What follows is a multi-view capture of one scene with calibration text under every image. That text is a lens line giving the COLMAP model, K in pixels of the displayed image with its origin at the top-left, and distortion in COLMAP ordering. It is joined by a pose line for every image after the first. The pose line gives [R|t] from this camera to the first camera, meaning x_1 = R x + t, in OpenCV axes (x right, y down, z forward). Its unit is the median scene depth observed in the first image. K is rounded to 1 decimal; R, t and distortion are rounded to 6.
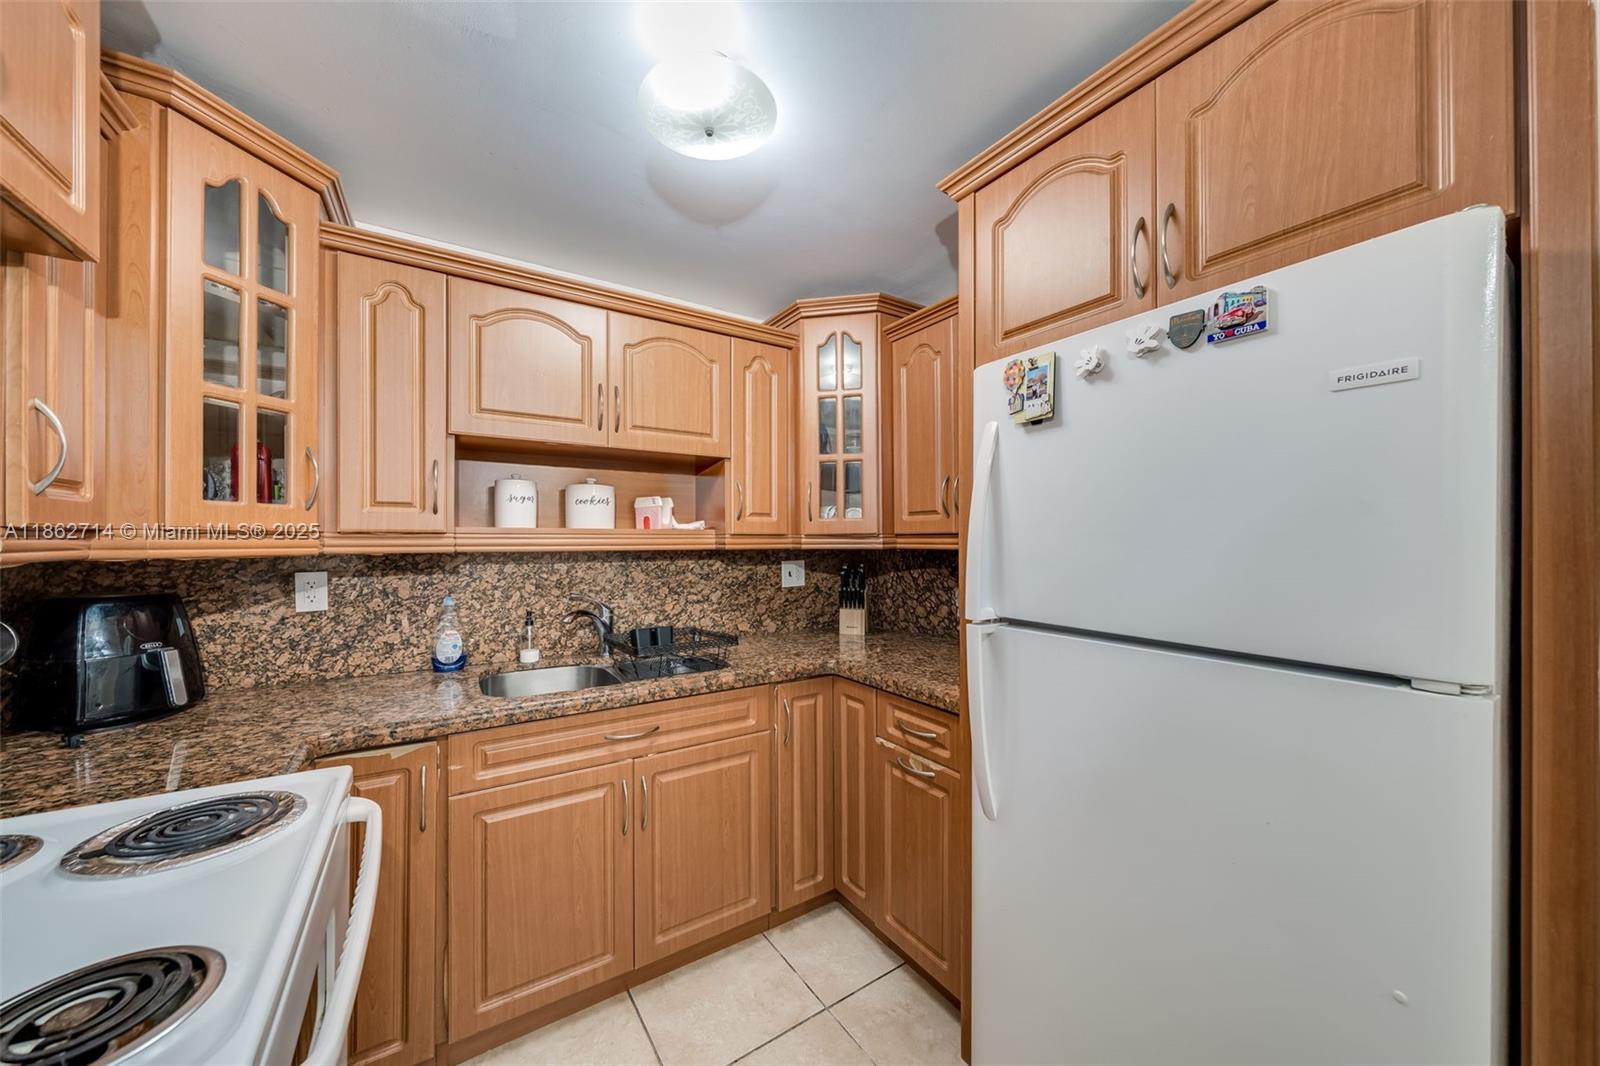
lens RADIAL K [[553.9, 0, 798.3], [0, 553.9, 538.7], [0, 0, 1]] dist [-0.001473, -0.000108]
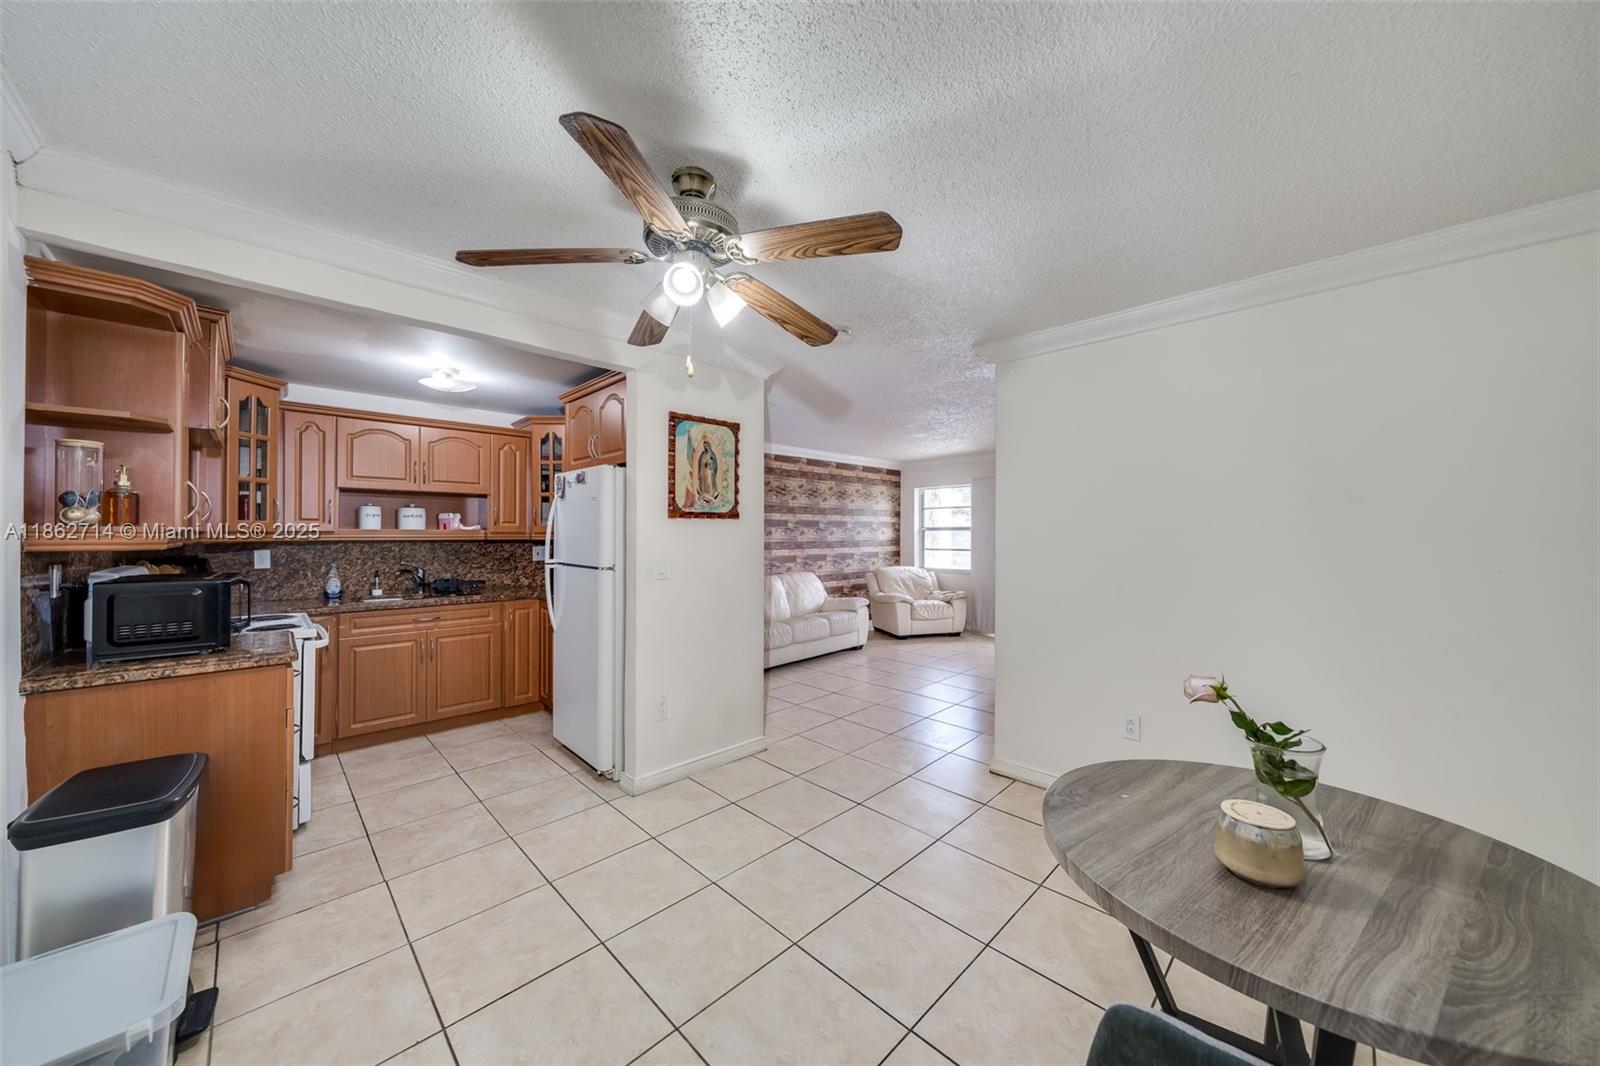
lens RADIAL K [[555.7, 0, 797.6], [0, 555.7, 529.4], [0, 0, 1]] dist [-0.001458, -0.000086]
pose [[0.981987, 0.005116, 0.188879, 0.695434], [-0.004338, 0.999980, -0.004532, -0.017103], [-0.188899, 0.003631, 0.981990, -1.395376]]
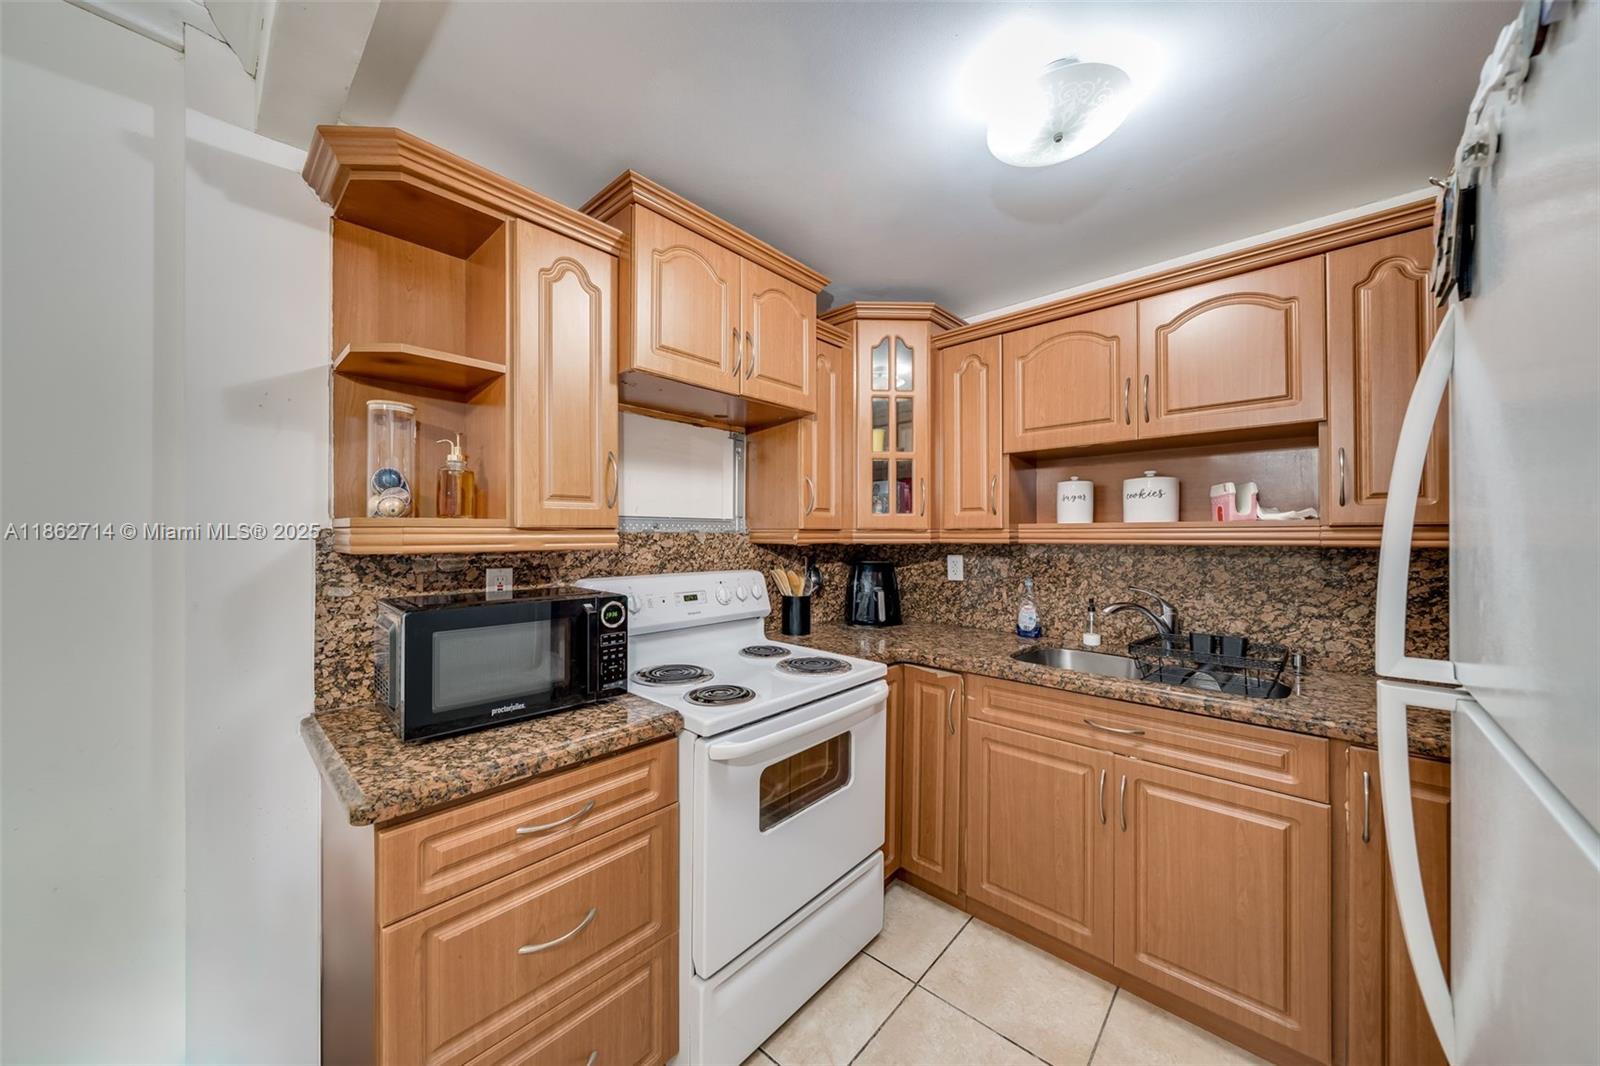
lens RADIAL K [[549.5, 0, 806.4], [0, 549.5, 527.3], [0, 0, 1]] dist [-0.001691, -0.000197]
pose [[0.259290, -0.012450, -0.965719, 0.461525], [0.003523, 0.999922, -0.011945, 0.000364], [0.965793, -0.000305, 0.259314, 0.185733]]
